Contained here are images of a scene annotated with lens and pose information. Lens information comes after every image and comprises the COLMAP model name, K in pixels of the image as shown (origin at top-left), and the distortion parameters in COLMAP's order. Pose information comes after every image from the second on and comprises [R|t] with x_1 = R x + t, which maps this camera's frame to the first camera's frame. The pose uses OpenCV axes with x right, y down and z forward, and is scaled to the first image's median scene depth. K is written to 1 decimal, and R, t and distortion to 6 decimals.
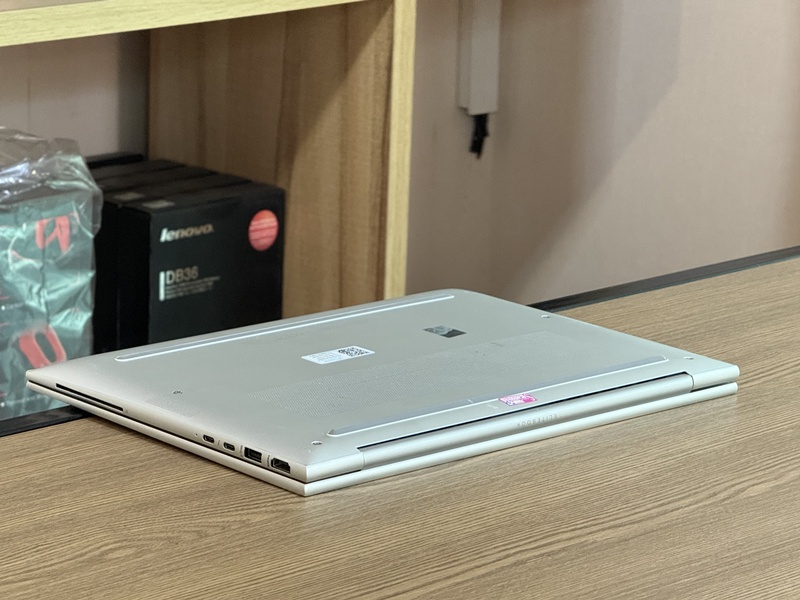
lens RADIAL K [[3208.7, 0, 394.8], [0, 3208.7, 296.4], [0, 0, 1]] dist [0.209381, 0.000000]
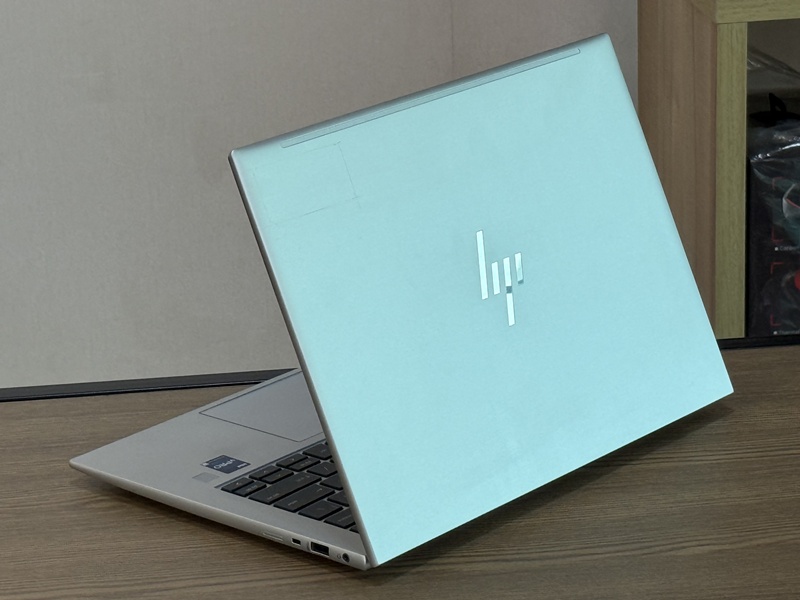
lens RADIAL K [[2804.0, 0, 399.2], [0, 2804.0, 299.1], [0, 0, 1]] dist [0.107458, 0.000000]
pose [[0.765396, 0.135666, -0.629098, 0.395168], [-0.086480, 0.990344, 0.108352, -0.073497], [0.637723, -0.028528, 0.769737, 0.151426]]
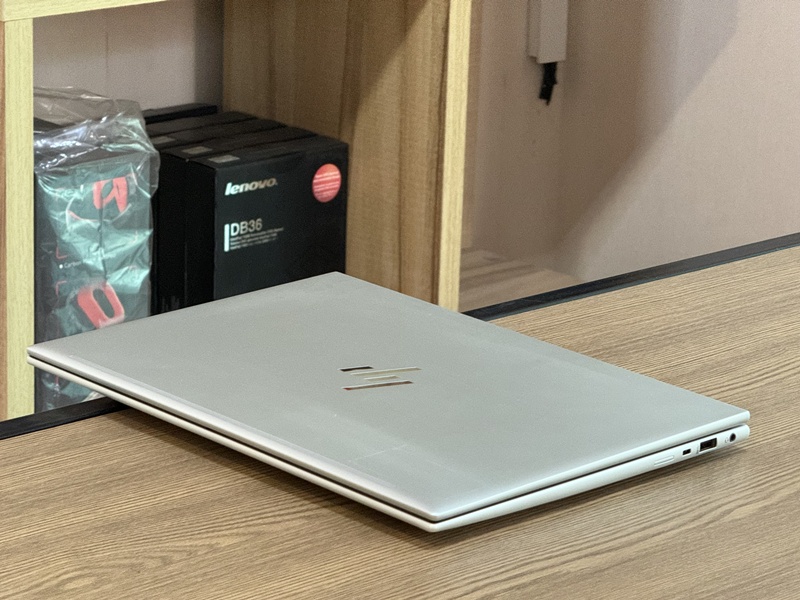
lens RADIAL K [[2851.9, 0, 404.3], [0, 2851.9, 304.2], [0, 0, 1]] dist [0.221556, 0.000000]
pose [[0.998811, 0.011489, -0.047386, 0.032415], [-0.009276, 0.998868, 0.046659, -0.027949], [0.047869, -0.046163, 0.997786, 0.082044]]
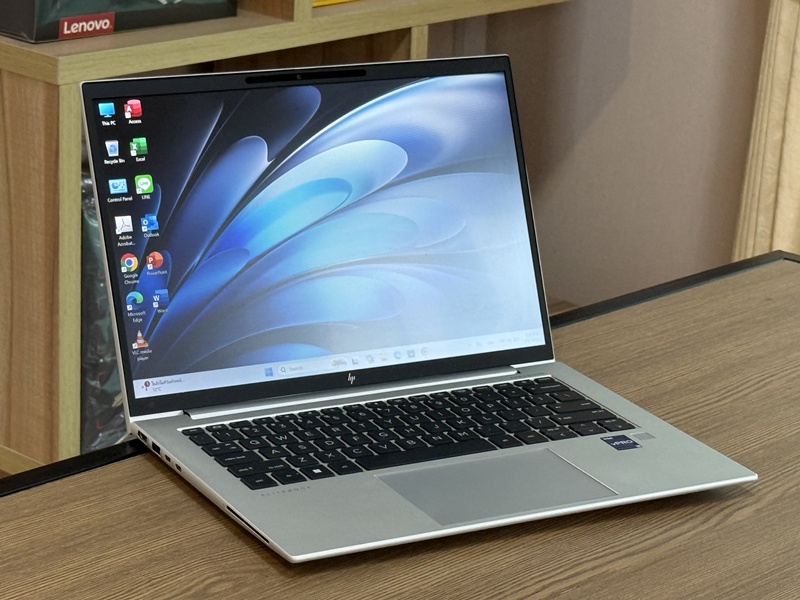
lens RADIAL K [[2318.6, 0, 403.0], [0, 2318.6, 303.5], [0, 0, 1]] dist [0.162866, 0.000000]
pose [[0.999774, 0.007563, 0.019878, -0.021368], [-0.008847, 0.997828, 0.065279, -0.048811], [-0.019341, -0.065440, 0.997669, 0.087578]]
